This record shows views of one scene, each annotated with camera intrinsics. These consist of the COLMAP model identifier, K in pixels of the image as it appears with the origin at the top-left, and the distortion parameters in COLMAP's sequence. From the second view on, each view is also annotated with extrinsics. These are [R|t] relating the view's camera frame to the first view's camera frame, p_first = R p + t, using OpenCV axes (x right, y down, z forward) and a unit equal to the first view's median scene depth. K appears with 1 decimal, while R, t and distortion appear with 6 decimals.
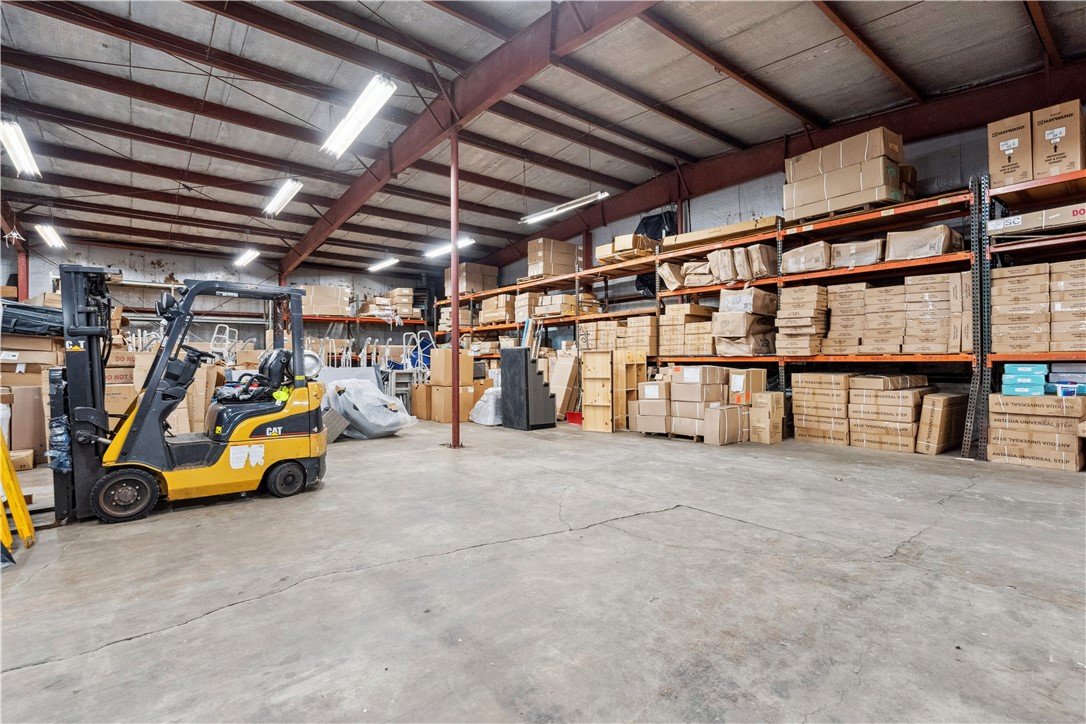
lens RADIAL K [[509.0, 0, 548.9], [0, 509.0, 359.8], [0, 0, 1]] dist [0.001038, -0.000009]
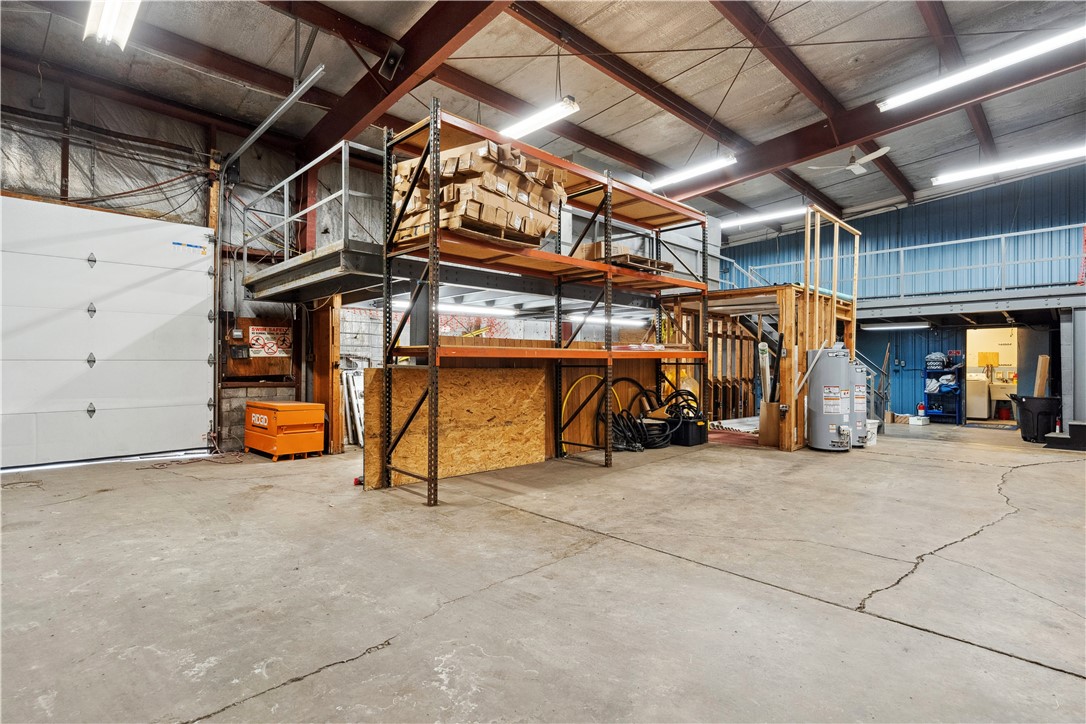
lens RADIAL K [[548.9, 0, 546.0], [0, 548.9, 360.3], [0, 0, 1]] dist [0.002209, 0.000215]
pose [[-0.993356, 0.001205, -0.115072, 0.953679], [0.001155, 0.999999, 0.000504, 0.004289], [0.115073, 0.000368, -0.993357, 2.201731]]
